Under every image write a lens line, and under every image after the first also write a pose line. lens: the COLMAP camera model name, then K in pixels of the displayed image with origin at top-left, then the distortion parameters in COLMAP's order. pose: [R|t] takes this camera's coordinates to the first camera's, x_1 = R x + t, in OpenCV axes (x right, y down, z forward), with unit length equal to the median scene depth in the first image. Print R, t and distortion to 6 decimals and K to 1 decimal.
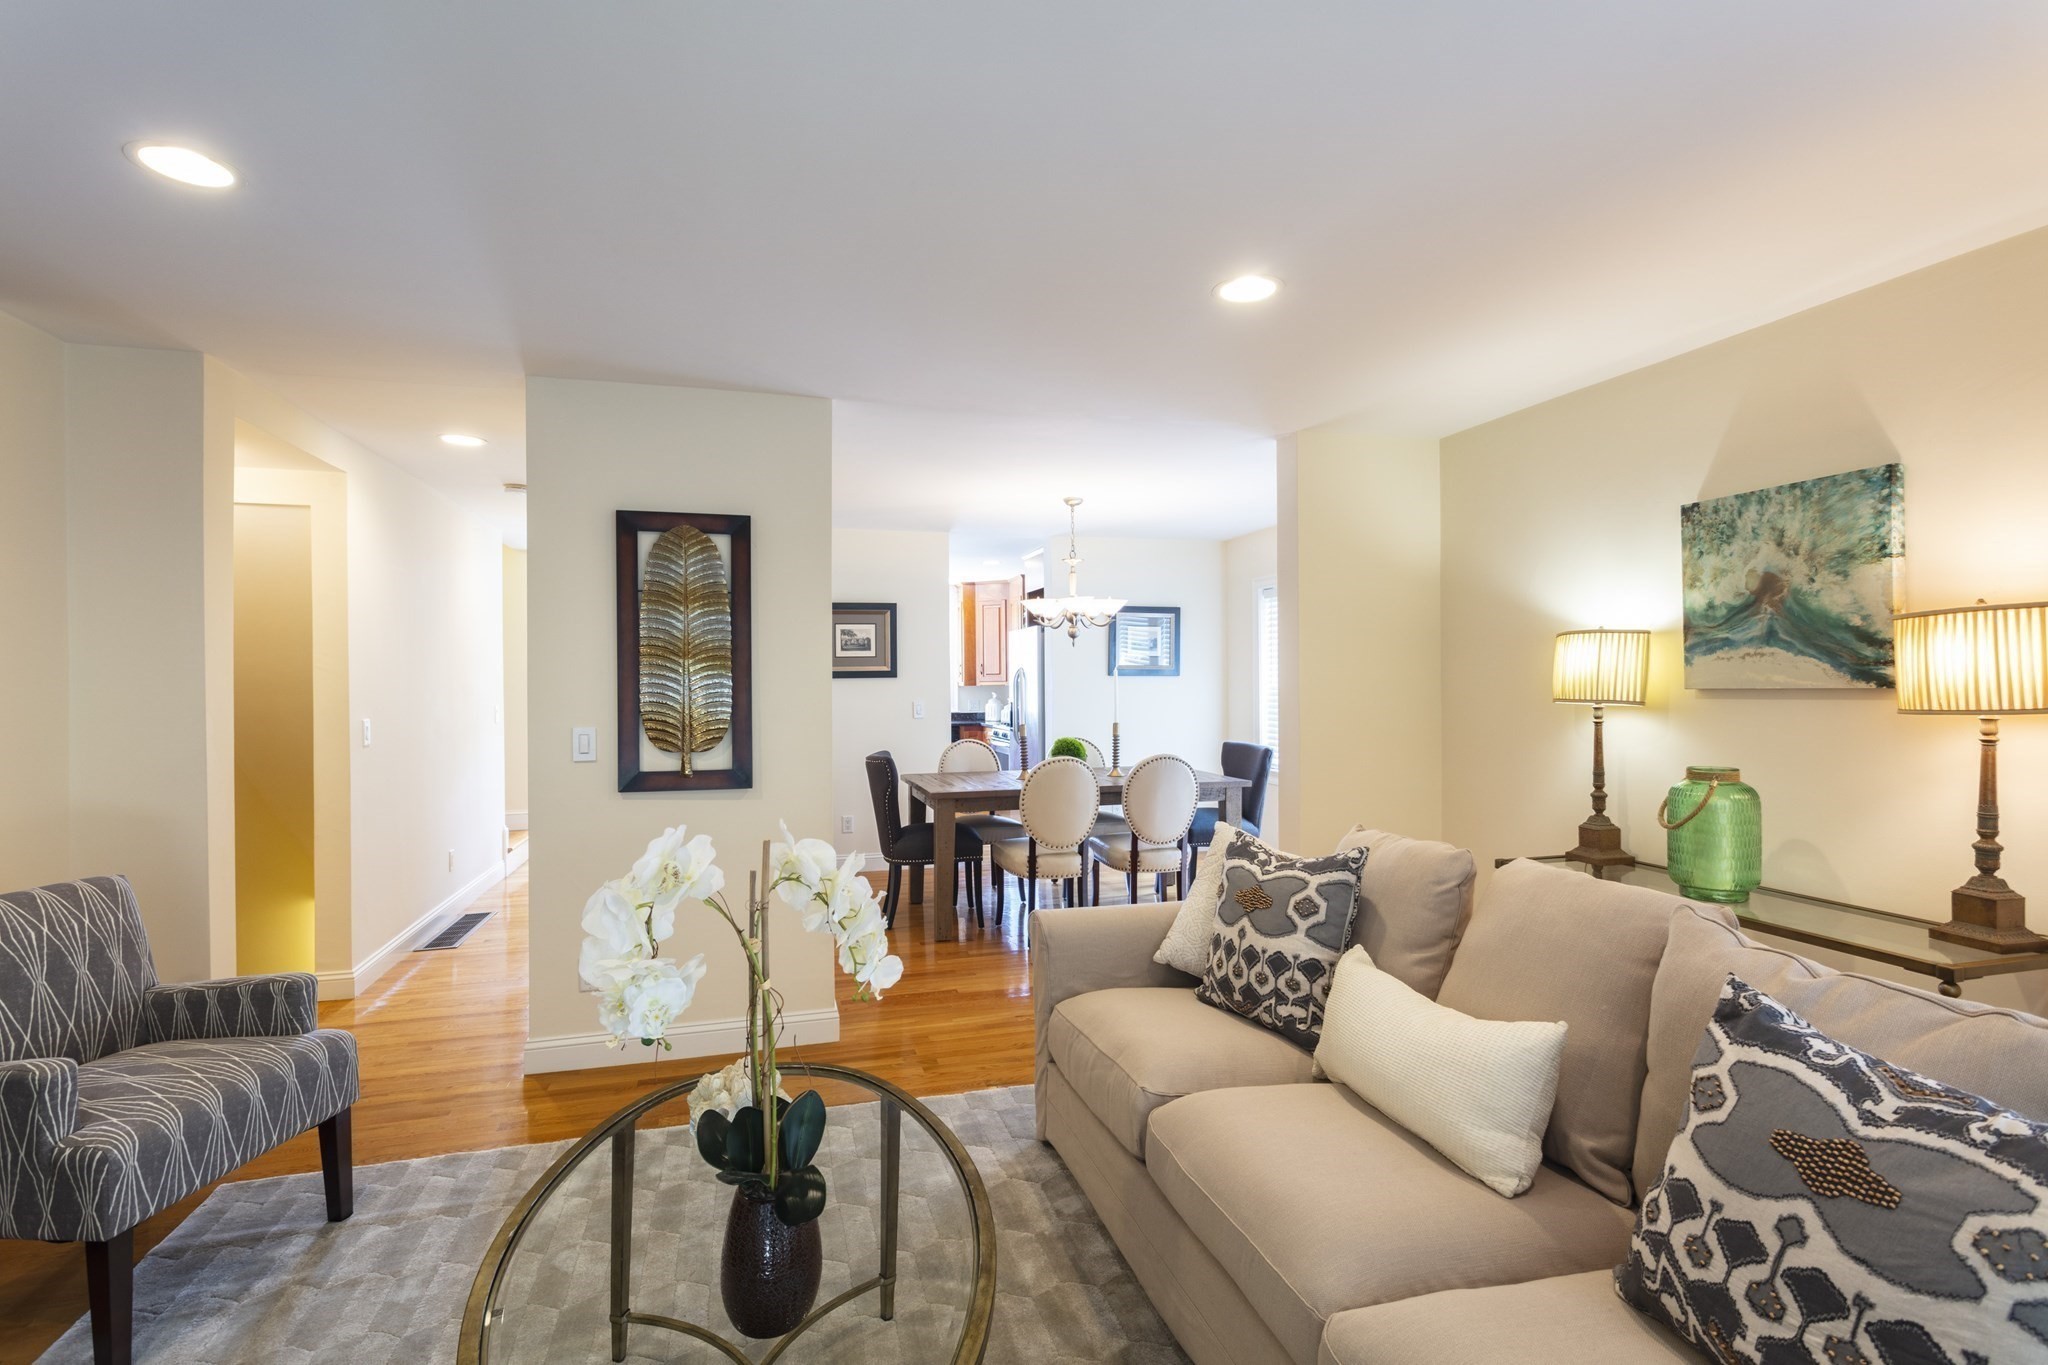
lens RADIAL K [[961.0, 0, 1016.2], [0, 961.0, 679.8], [0, 0, 1]] dist [0.009249, 0.000569]
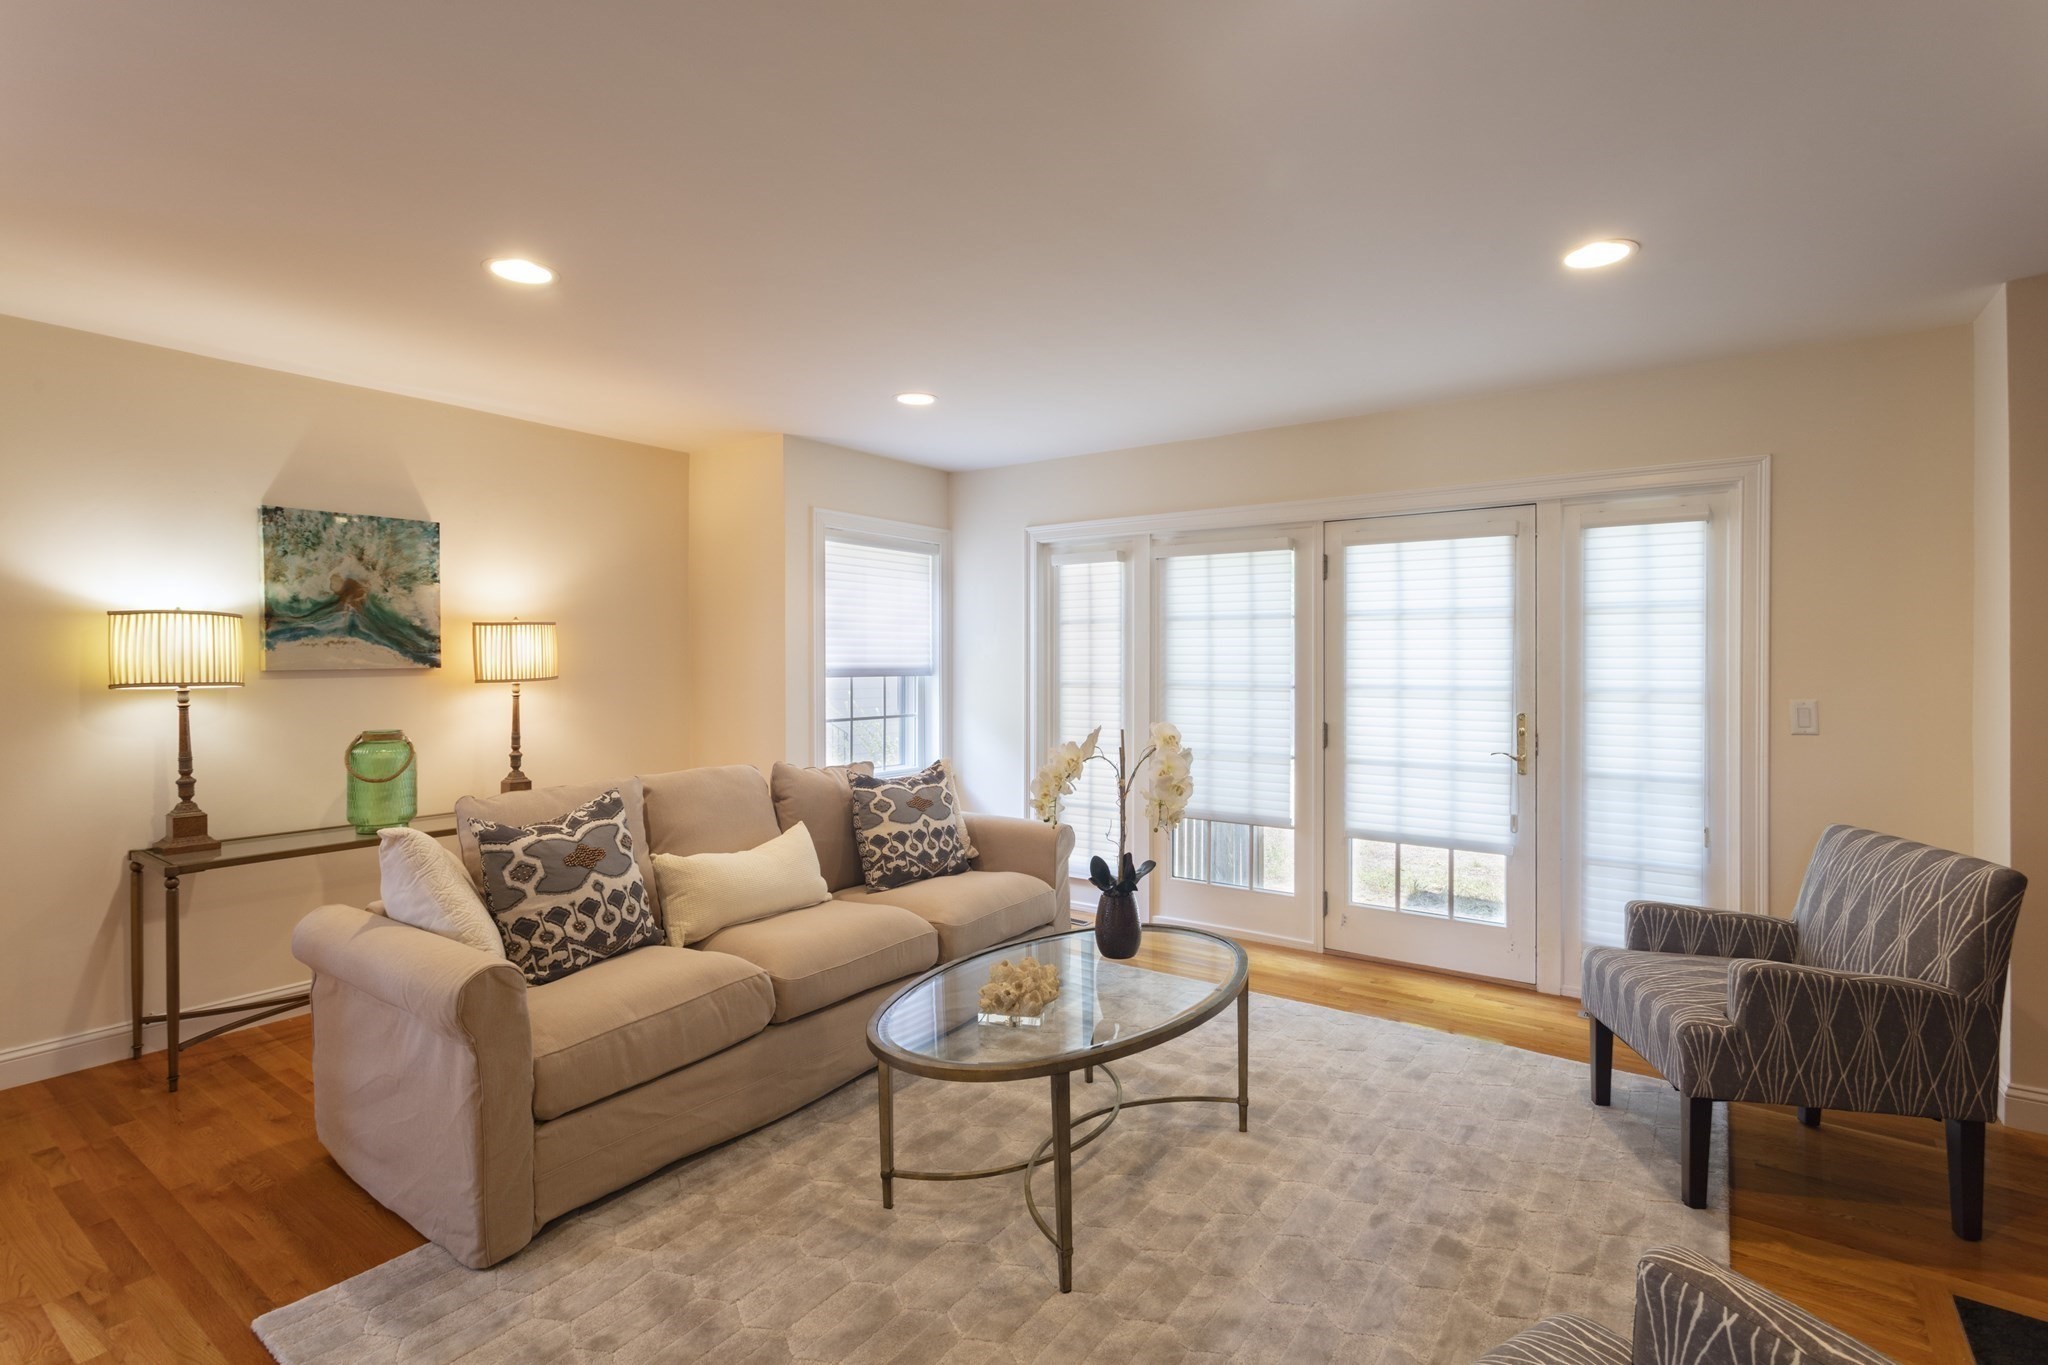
lens RADIAL K [[971.5, 0, 1063.2], [0, 971.5, 657.3], [0, 0, 1]] dist [-0.018264, 0.000177]
pose [[-0.649547, 0.011078, 0.760241, -0.820091], [0.006527, 0.999938, -0.008993, 0.010928], [-0.760294, -0.000879, -0.649579, 1.120786]]
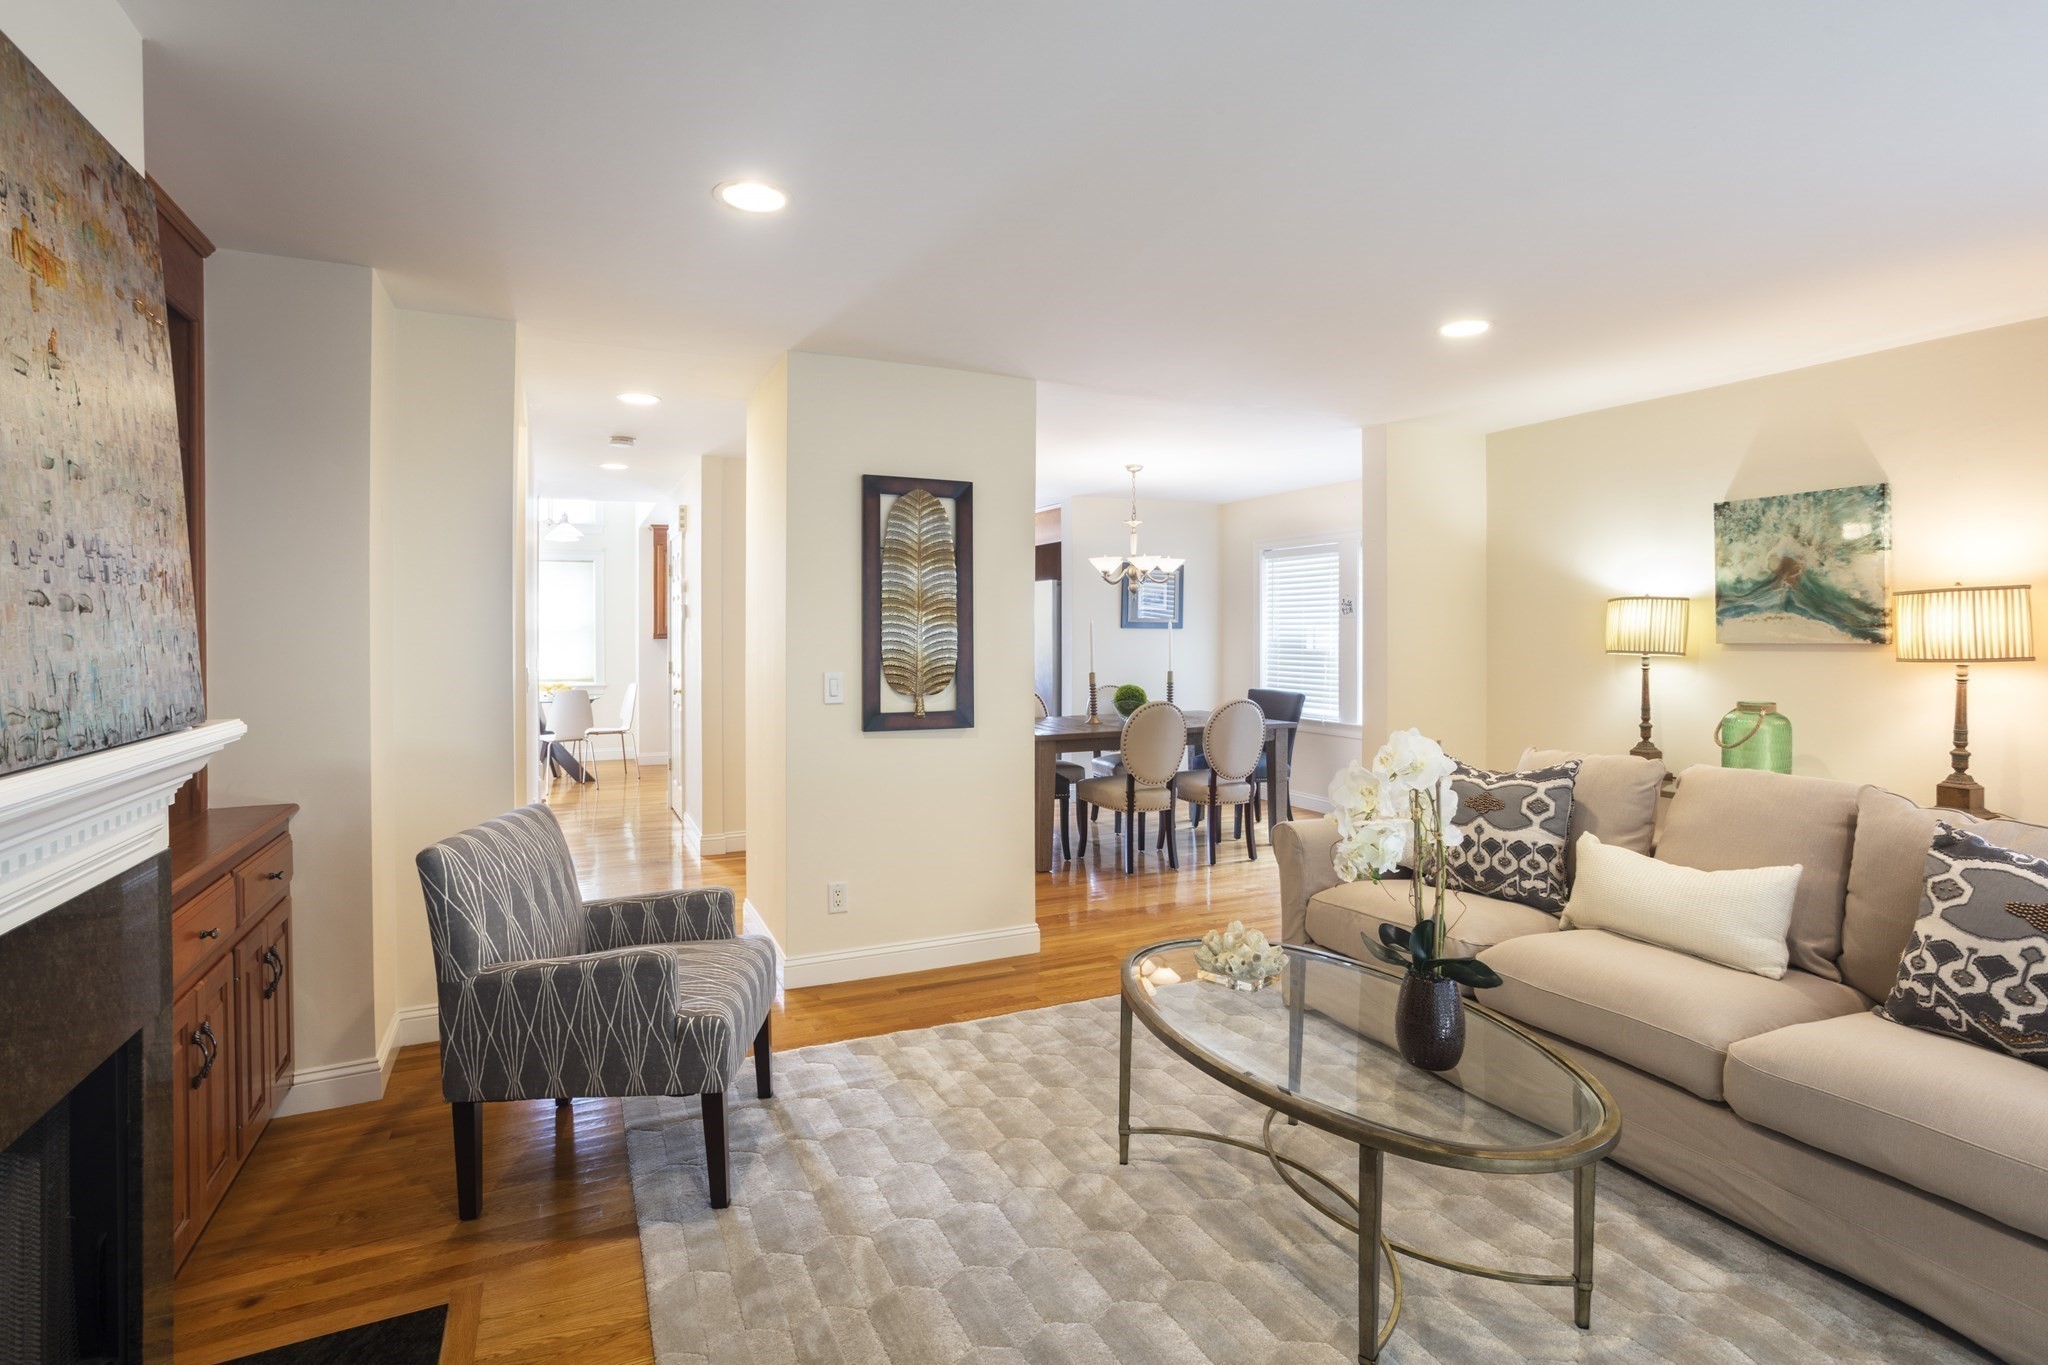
lens RADIAL K [[998.2, 0, 1019.7], [0, 998.2, 630.9], [0, 0, 1]] dist [-0.025608, 0.023289]
pose [[0.985116, 0.008700, 0.171670, -0.515533], [-0.008623, 0.999962, -0.001195, 0.002565], [-0.171674, -0.000303, 0.985154, -0.178346]]
